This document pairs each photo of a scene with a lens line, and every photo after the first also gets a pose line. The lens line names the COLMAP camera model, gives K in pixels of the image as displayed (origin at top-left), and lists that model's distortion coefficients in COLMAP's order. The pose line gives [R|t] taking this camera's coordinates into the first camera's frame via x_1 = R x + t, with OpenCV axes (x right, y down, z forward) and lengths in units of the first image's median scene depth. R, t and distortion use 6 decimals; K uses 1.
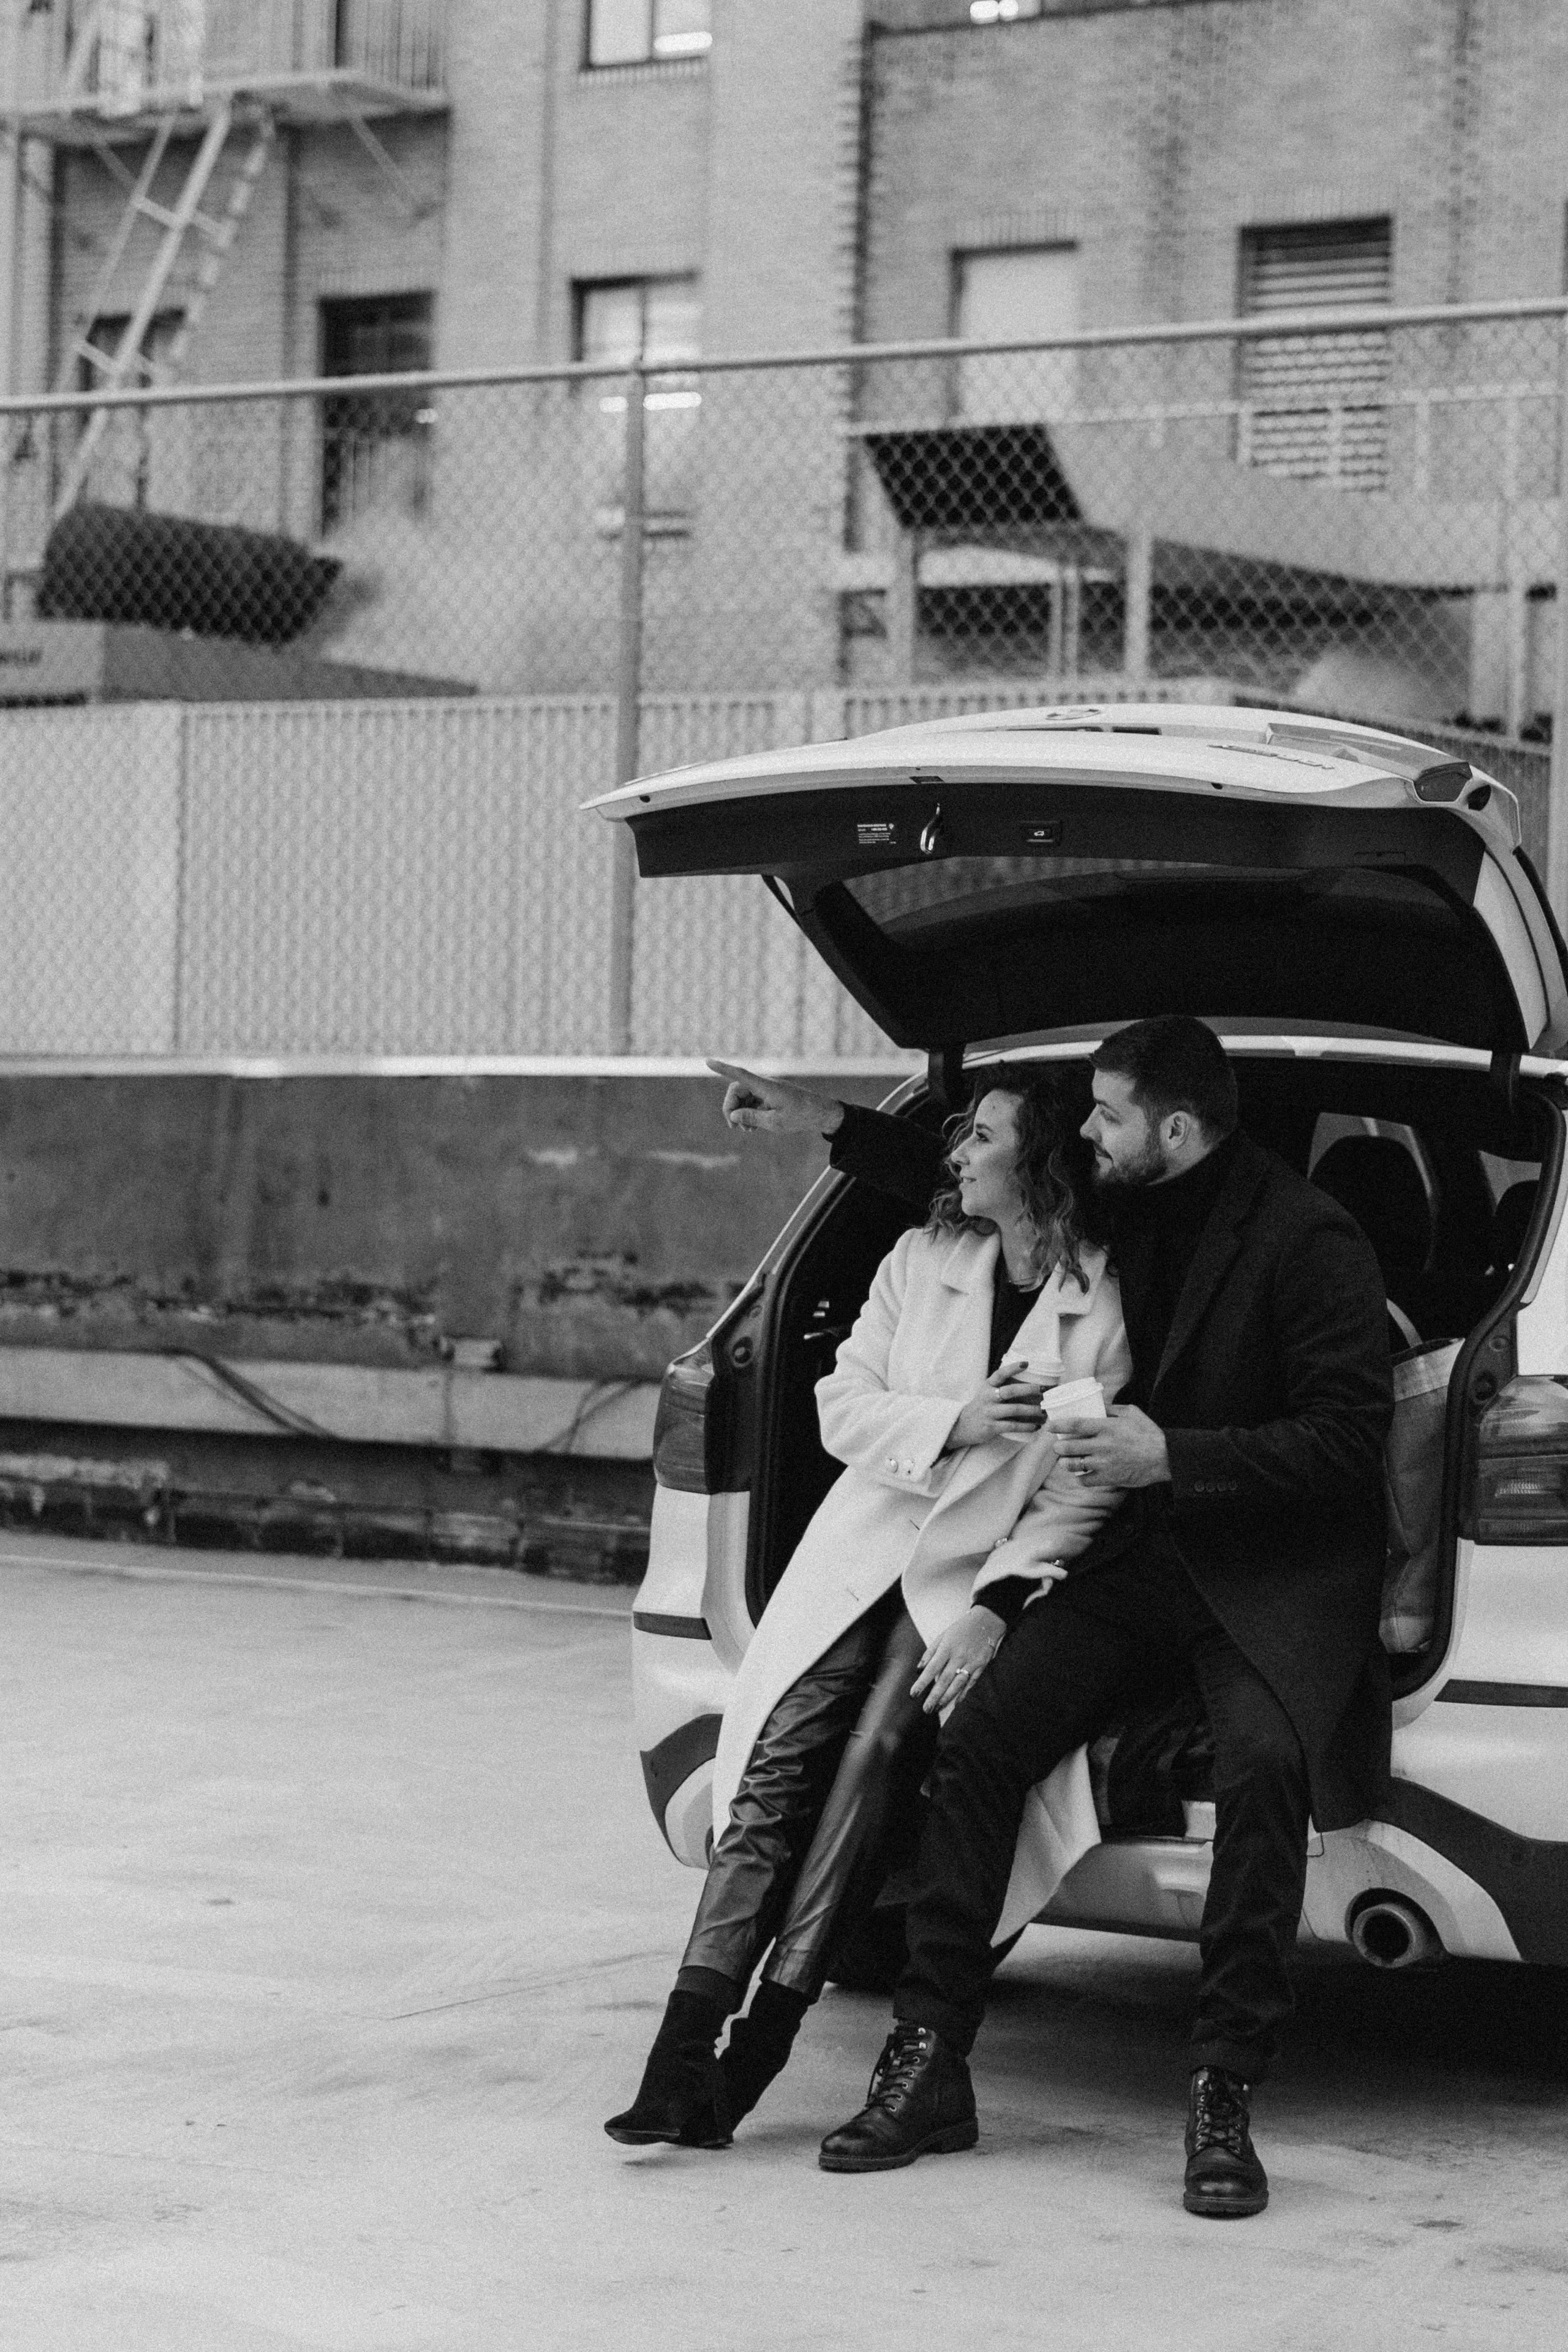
lens RADIAL K [[5182.4, 0, 784.0], [0, 5182.4, 1176.0], [0, 0, 1]] dist [0.040038, -0.231604]
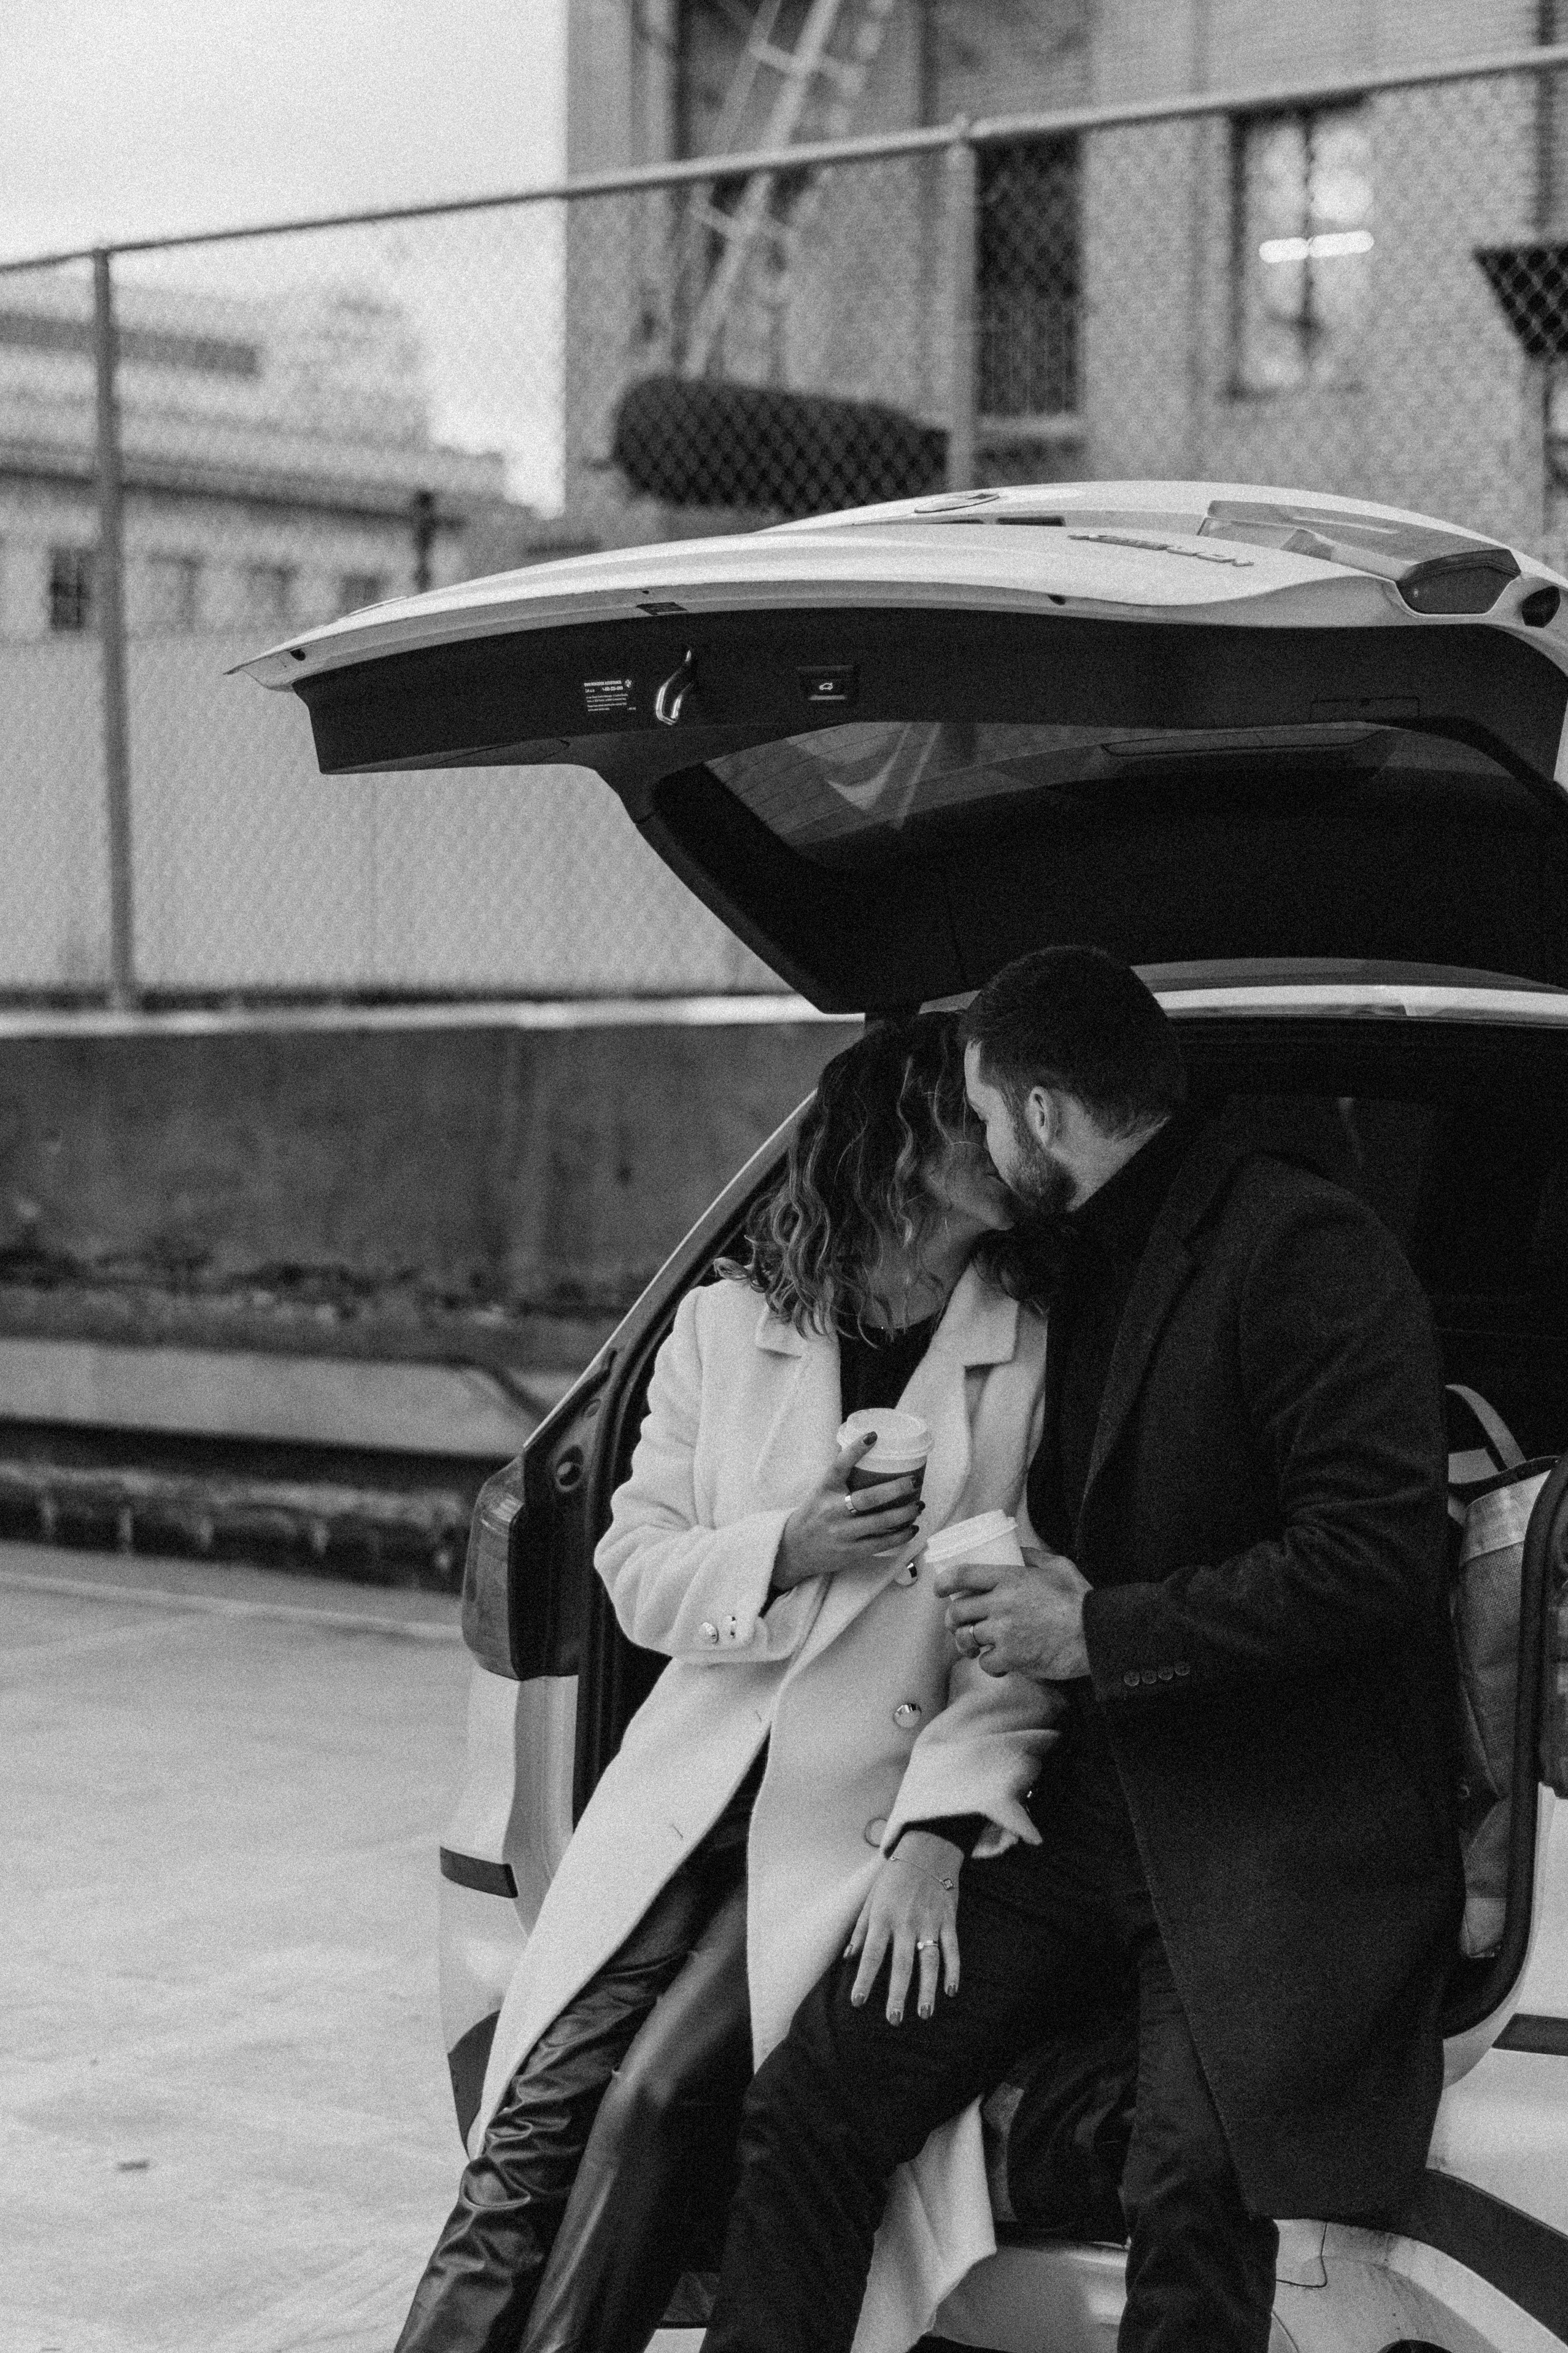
lens RADIAL K [[5326.8, 0, 784.0], [0, 5326.8, 1176.5], [0, 0, 1]] dist [-0.025911, 0.386816]
pose [[0.986750, -0.018749, -0.161161, 0.137378], [0.021569, 0.999643, 0.015762, -0.015289], [0.160808, -0.019029, 0.986802, 0.329054]]
